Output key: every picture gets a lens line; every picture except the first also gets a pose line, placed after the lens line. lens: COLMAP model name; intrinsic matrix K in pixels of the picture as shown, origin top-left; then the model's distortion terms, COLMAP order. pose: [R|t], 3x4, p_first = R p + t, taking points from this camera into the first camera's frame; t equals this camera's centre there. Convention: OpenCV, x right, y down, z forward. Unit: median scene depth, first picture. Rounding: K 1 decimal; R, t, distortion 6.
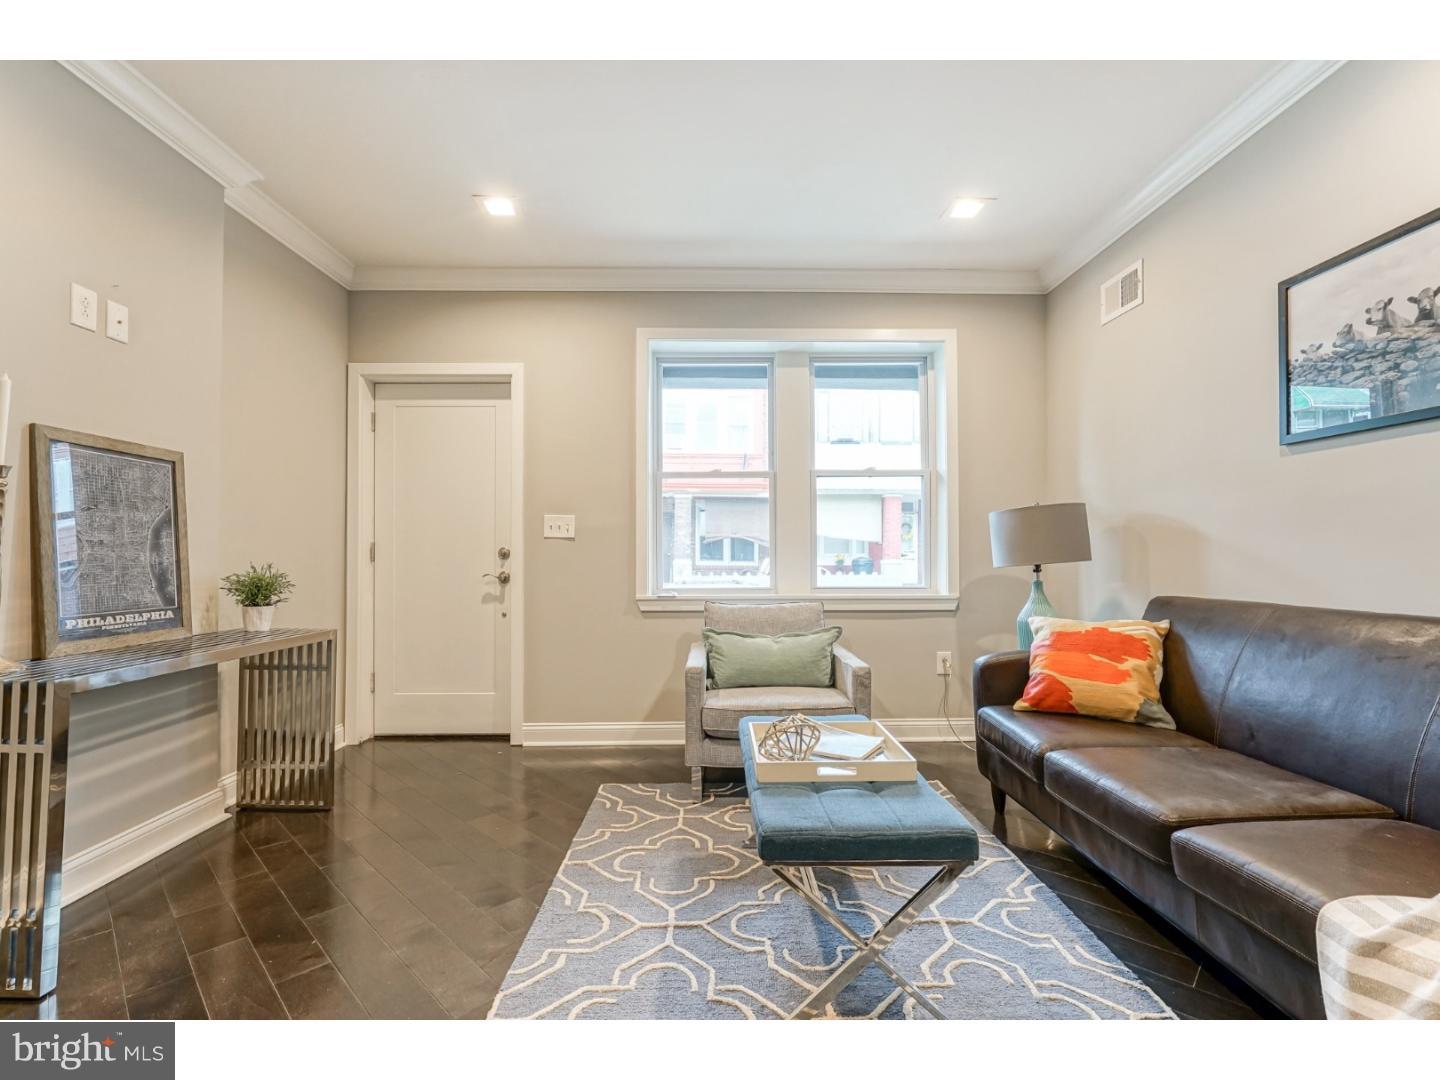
lens RADIAL K [[653.7, 0, 717.9], [0, 653.7, 547.0], [0, 0, 1]] dist [-0.005465, 0.001084]
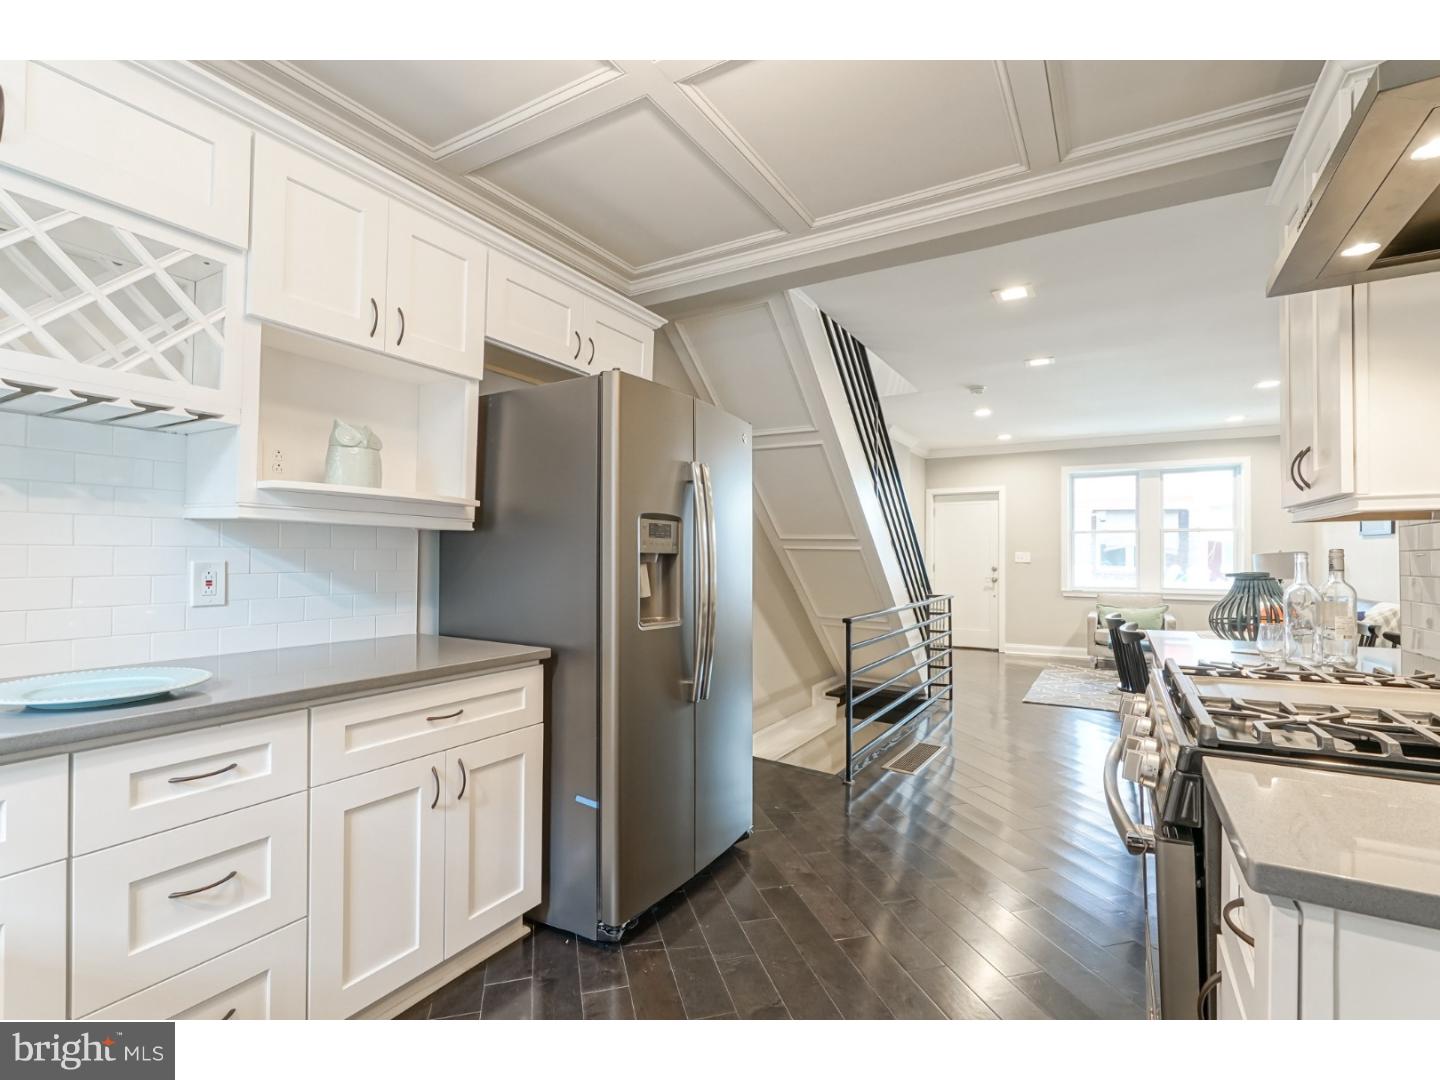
lens RADIAL K [[640.7, 0, 705.3], [0, 640.7, 552.3], [0, 0, 1]] dist [0.000258, 0.000179]
pose [[0.833772, 0.000979, -0.552108, 0.090524], [0.002726, 0.999979, 0.005889, -0.089264], [0.552102, -0.006415, 0.833752, -1.976451]]
